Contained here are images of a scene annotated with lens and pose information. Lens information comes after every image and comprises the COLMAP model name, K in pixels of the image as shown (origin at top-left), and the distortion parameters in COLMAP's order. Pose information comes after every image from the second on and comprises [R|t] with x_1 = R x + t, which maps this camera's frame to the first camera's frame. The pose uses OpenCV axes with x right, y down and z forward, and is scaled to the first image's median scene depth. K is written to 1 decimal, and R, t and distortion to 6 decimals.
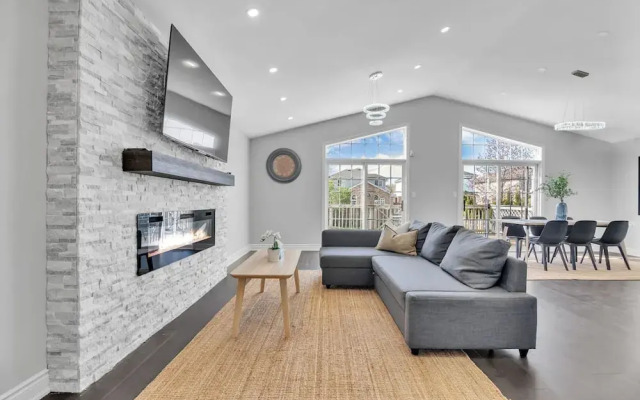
lens RADIAL K [[287.8, 0, 323.0], [0, 287.8, 202.0], [0, 0, 1]] dist [-0.008374, -0.001736]
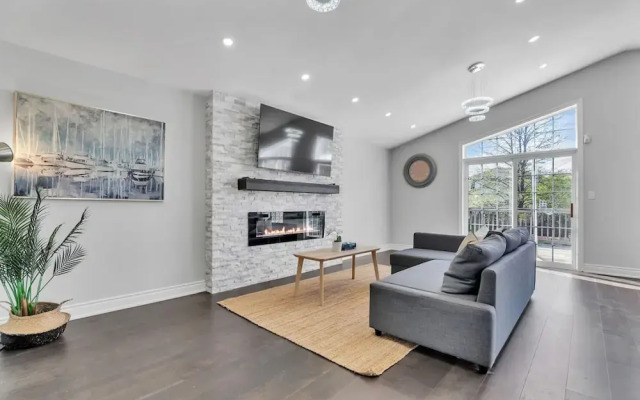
lens RADIAL K [[287.8, 0, 317.0], [0, 287.8, 202.7], [0, 0, 1]] dist [-0.008374, -0.001736]
pose [[0.718940, -0.012808, -0.694955, 0.975581], [0.003289, 0.999882, -0.015024, 0.010200], [0.695065, 0.008516, 0.718897, -0.017943]]
